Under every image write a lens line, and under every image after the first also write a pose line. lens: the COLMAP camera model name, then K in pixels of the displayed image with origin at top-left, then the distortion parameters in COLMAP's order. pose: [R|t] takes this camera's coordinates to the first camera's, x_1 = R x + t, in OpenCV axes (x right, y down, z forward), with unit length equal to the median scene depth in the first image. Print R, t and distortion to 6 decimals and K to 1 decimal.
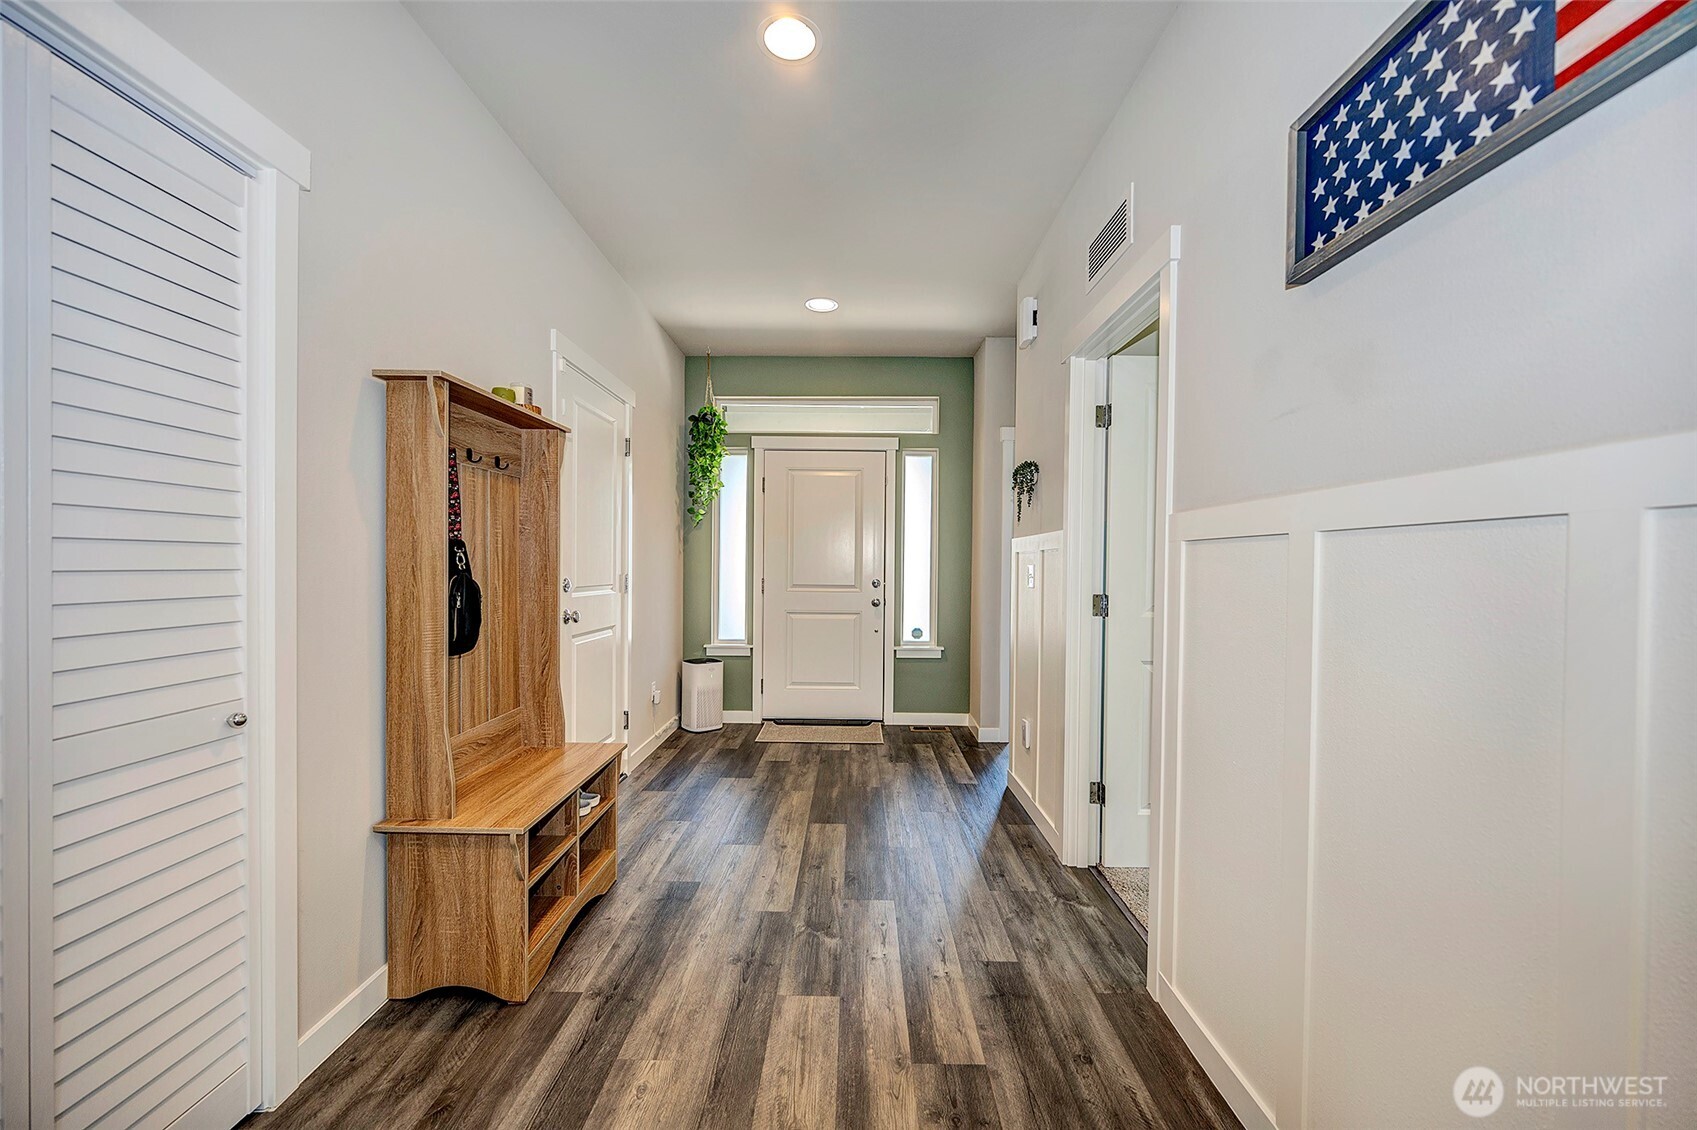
lens RADIAL K [[657.6, 0, 850.4], [0, 657.6, 572.9], [0, 0, 1]] dist [-0.005987, -0.000291]
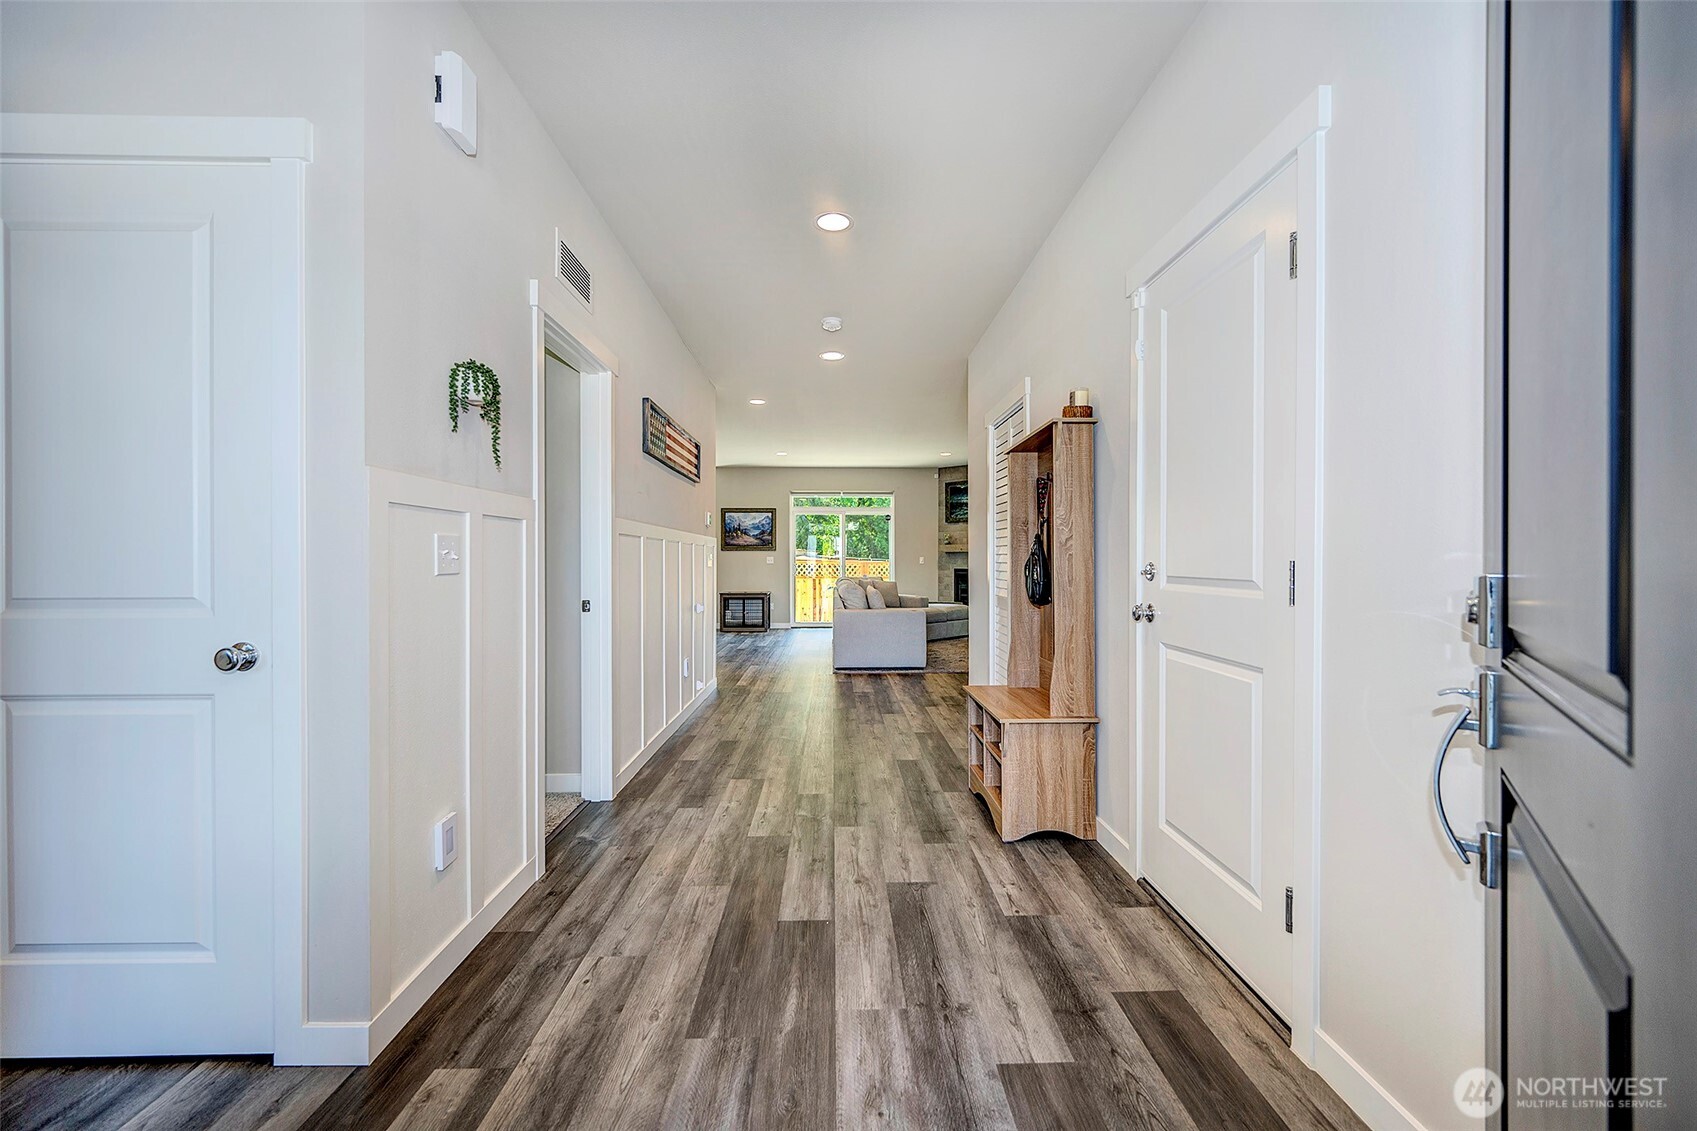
lens RADIAL K [[657.6, 0, 851.0], [0, 657.6, 565.0], [0, 0, 1]] dist [-0.005987, -0.000291]
pose [[-0.999201, -0.007313, -0.039280, -0.068011], [-0.008080, 0.999779, 0.019408, -0.000976], [0.039129, 0.019710, -0.999040, 2.183940]]
